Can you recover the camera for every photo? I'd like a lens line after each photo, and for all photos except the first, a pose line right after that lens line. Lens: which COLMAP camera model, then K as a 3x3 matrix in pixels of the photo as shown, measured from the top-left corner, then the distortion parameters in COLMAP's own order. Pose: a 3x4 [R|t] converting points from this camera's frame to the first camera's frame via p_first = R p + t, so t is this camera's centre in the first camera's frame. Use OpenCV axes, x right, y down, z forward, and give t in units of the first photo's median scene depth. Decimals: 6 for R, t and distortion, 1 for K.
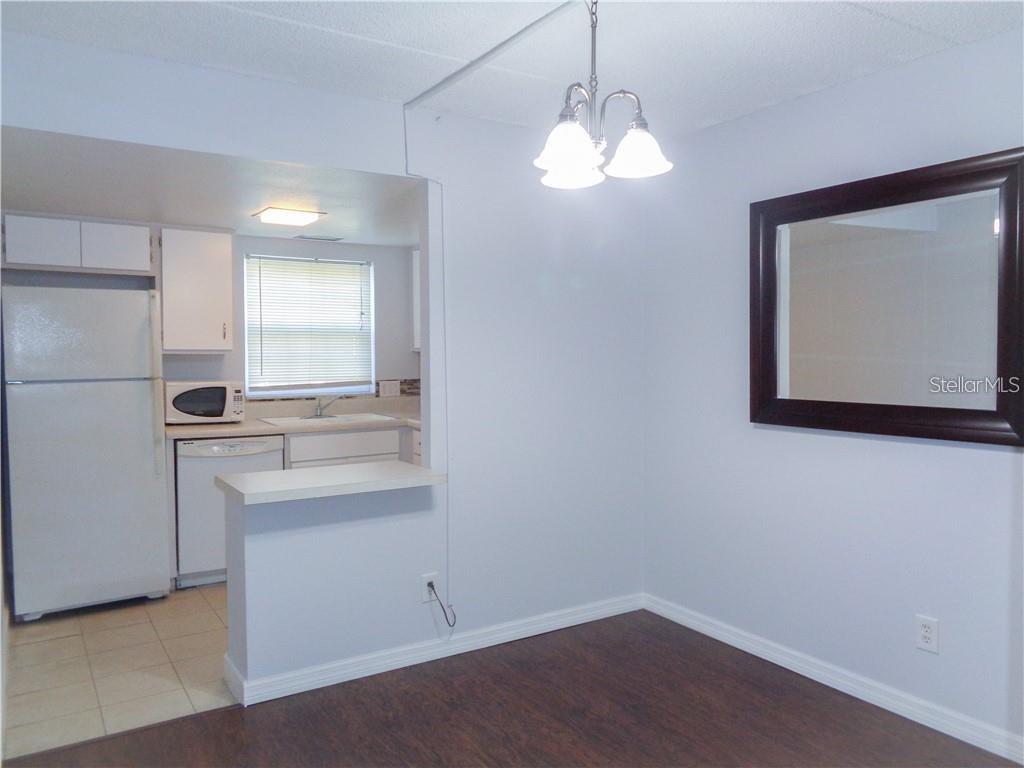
lens RADIAL K [[760.9, 0, 512.0], [0, 760.9, 384.0], [0, 0, 1]] dist [-0.010366, -0.001304]
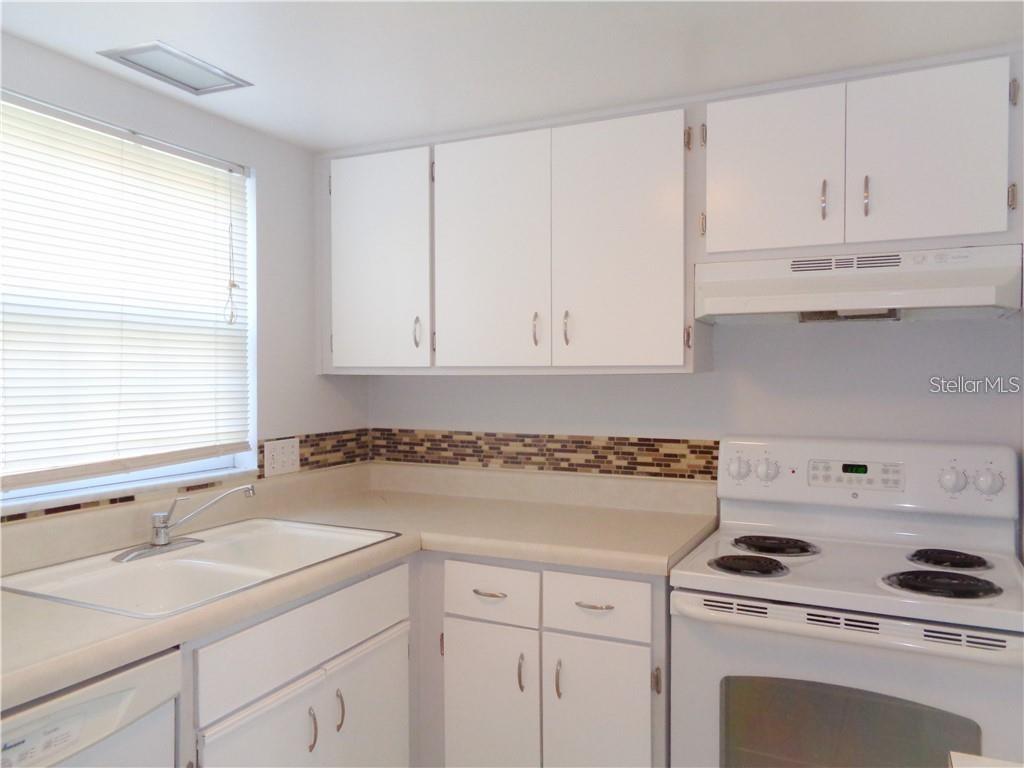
lens RADIAL K [[772.5, 0, 512.0], [0, 772.5, 384.0], [0, 0, 1]] dist [-0.003616, 0.008832]
pose [[0.850884, -0.007807, 0.525295, -0.316311], [0.025745, 0.999308, -0.026850, -0.023743], [-0.524722, 0.036370, 0.850496, 0.602509]]
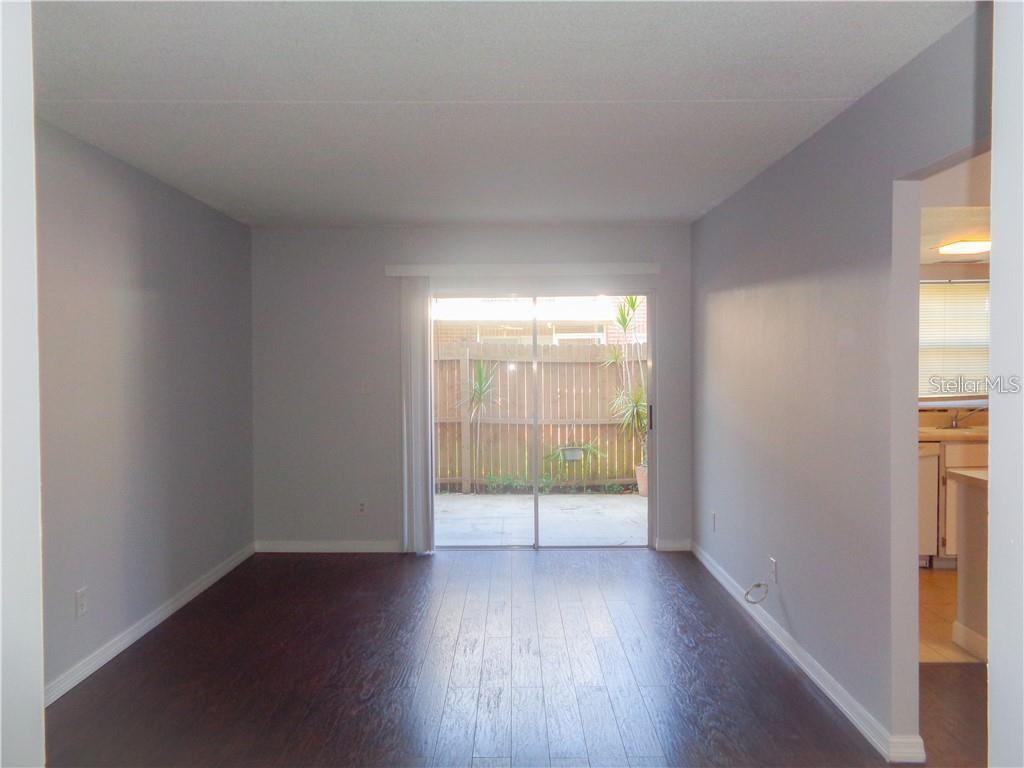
lens RADIAL K [[760.1, 0, 509.4], [0, 760.1, 371.6], [0, 0, 1]] dist [-0.004239, 0.000278]
pose [[0.834962, 0.002750, -0.550301, -0.195623], [-0.020959, 0.999421, -0.026806, 0.006252], [0.549909, 0.033916, 0.834536, -0.247213]]
